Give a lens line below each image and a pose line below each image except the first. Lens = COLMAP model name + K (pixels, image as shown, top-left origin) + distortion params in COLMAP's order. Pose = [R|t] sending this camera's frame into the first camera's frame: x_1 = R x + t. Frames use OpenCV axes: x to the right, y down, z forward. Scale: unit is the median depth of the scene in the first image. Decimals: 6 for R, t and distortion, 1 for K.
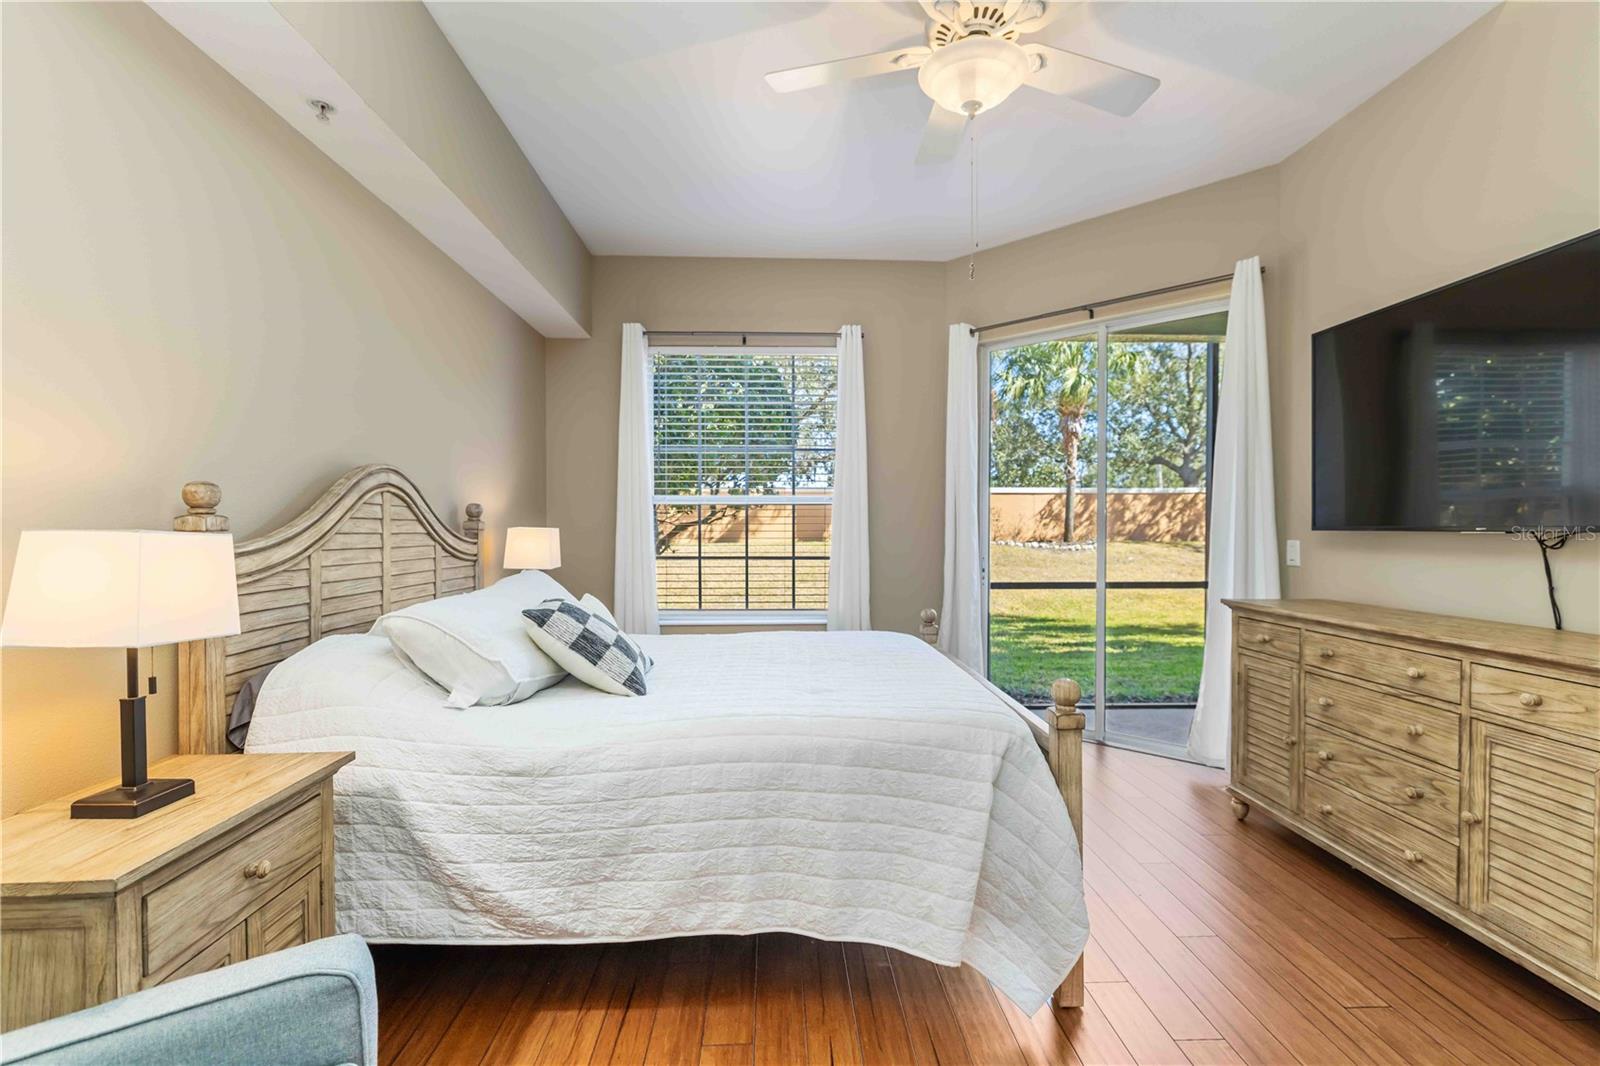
lens RADIAL K [[708.9, 0, 795.5], [0, 708.9, 534.1], [0, 0, 1]] dist [0.000437, 0.000393]
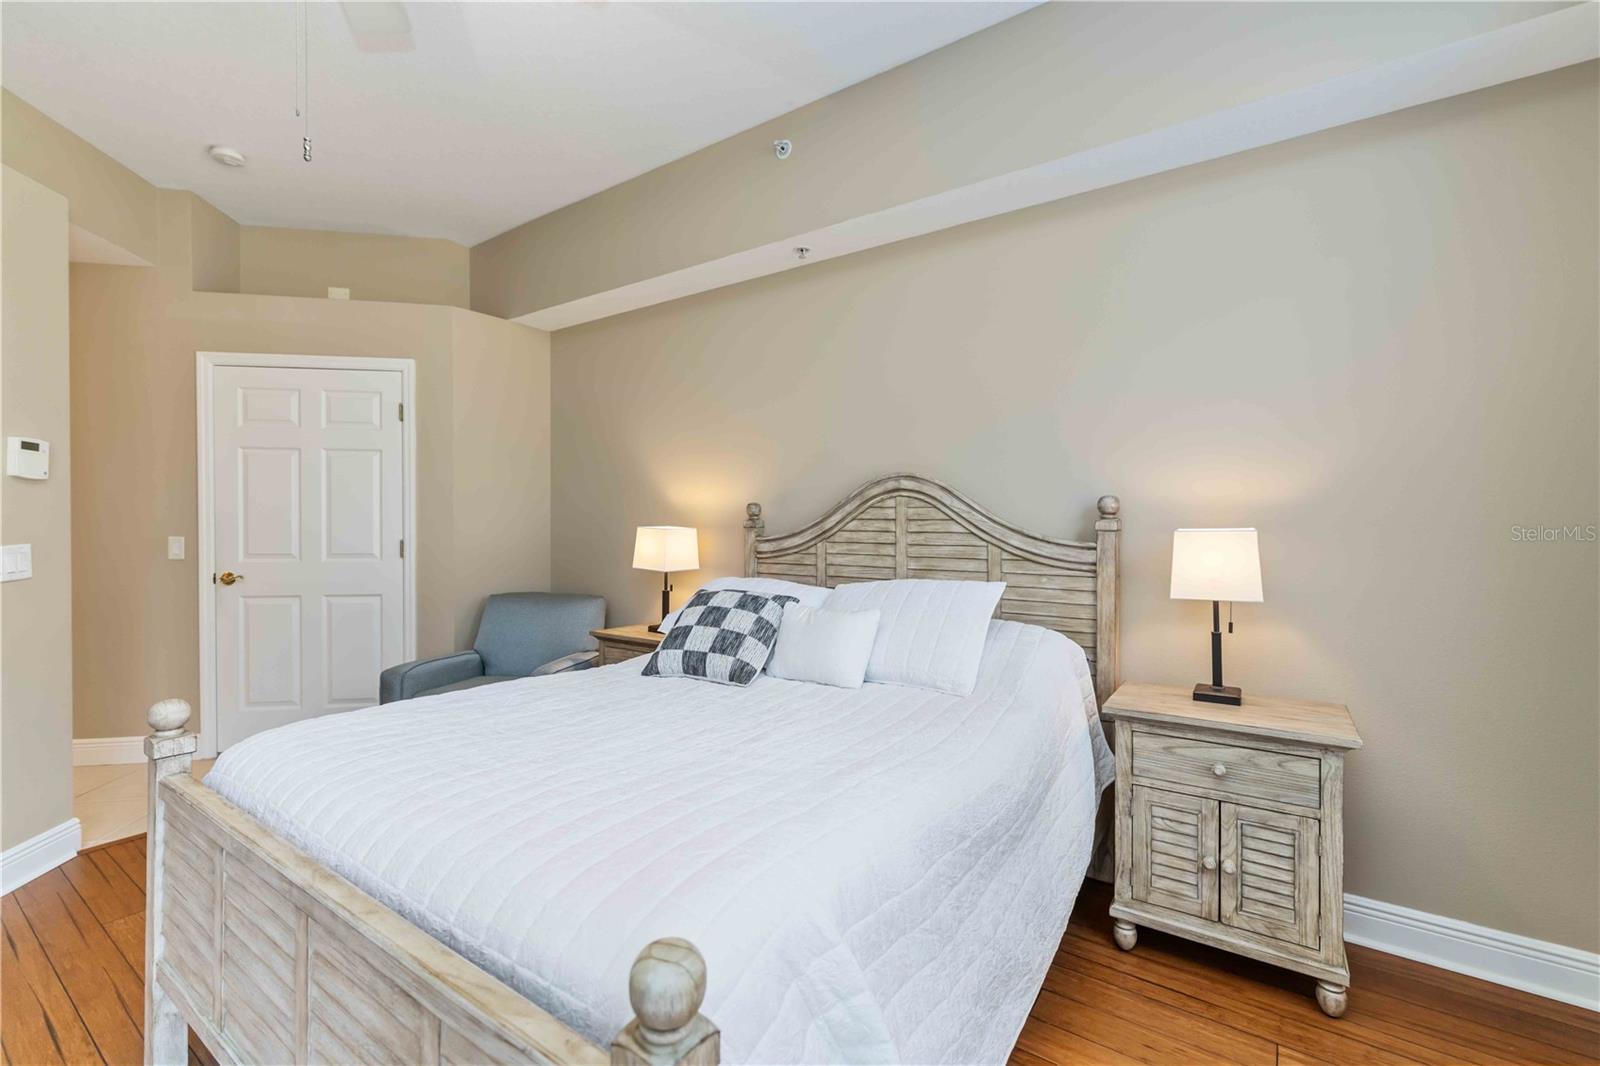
lens RADIAL K [[708.9, 0, 795.5], [0, 708.9, 534.1], [0, 0, 1]] dist [0.000437, 0.000393]
pose [[-0.602502, 0.008148, -0.798075, 0.508997], [-0.011037, 0.999767, 0.018540, -0.018598], [0.798041, 0.019979, -0.602272, 1.746921]]
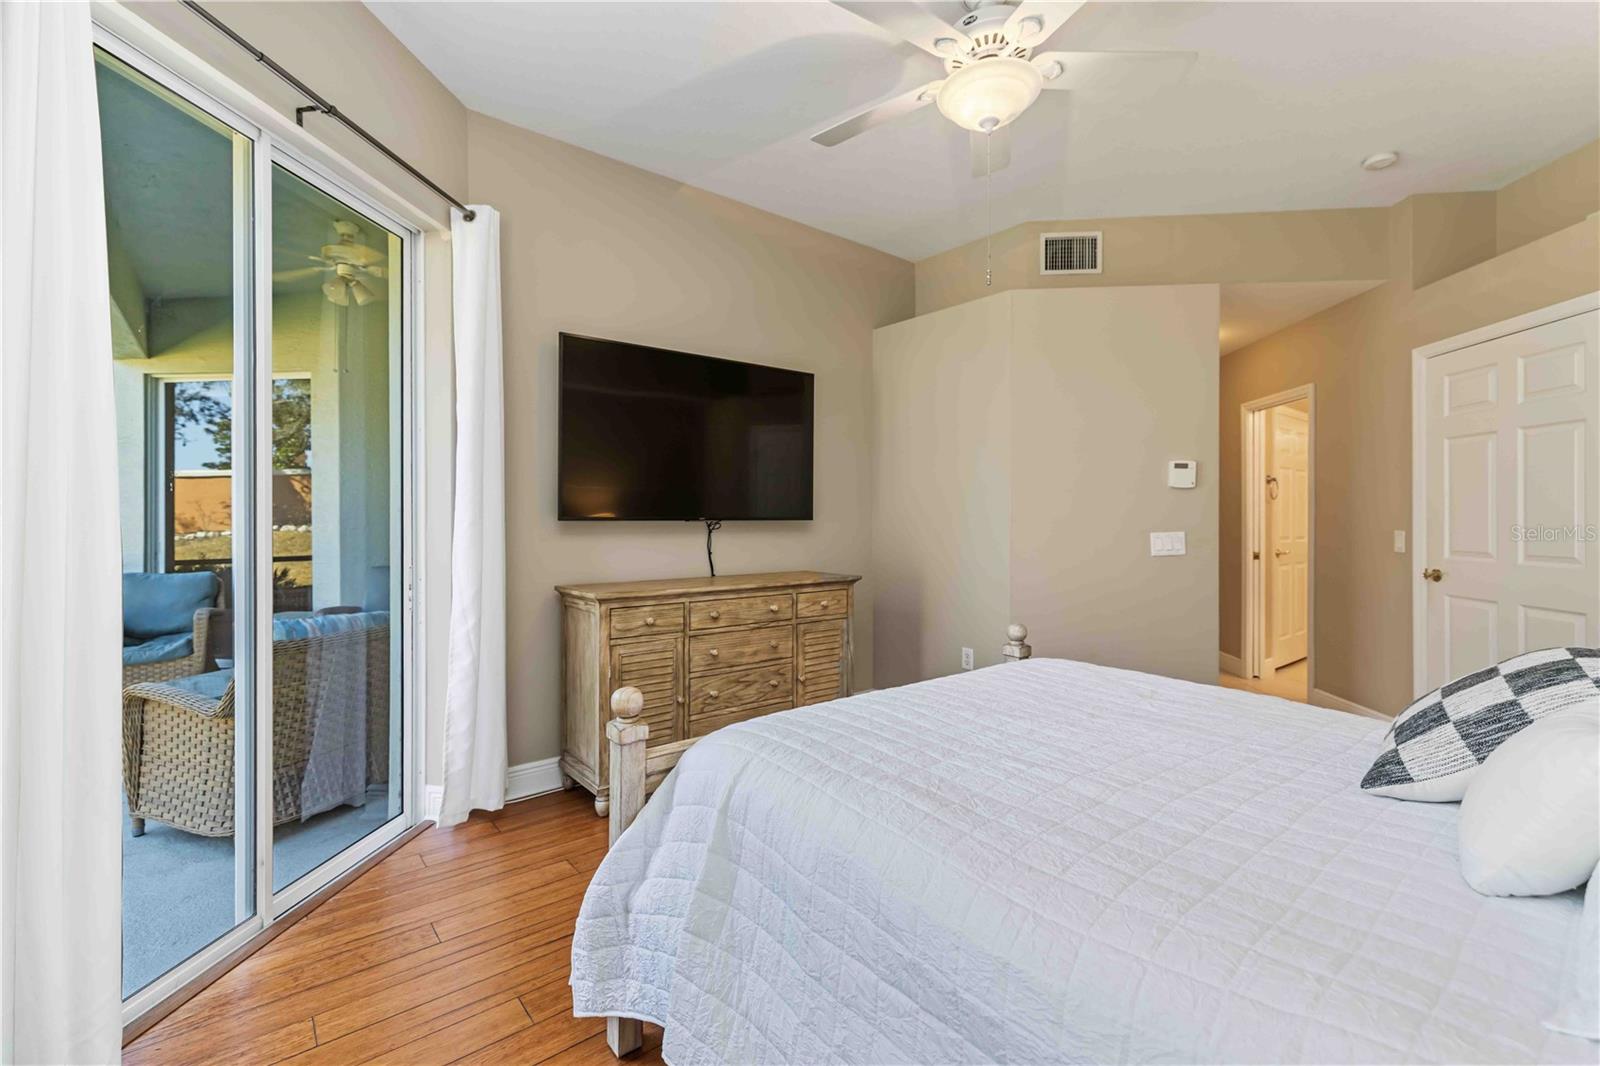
lens RADIAL K [[708.9, 0, 795.5], [0, 708.9, 534.1], [0, 0, 1]] dist [0.000437, 0.000393]
pose [[-0.608963, -0.021321, 0.792912, -0.399056], [0.005619, 0.999498, 0.031191, -0.020574], [-0.793179, 0.023450, -0.608537, 1.825328]]
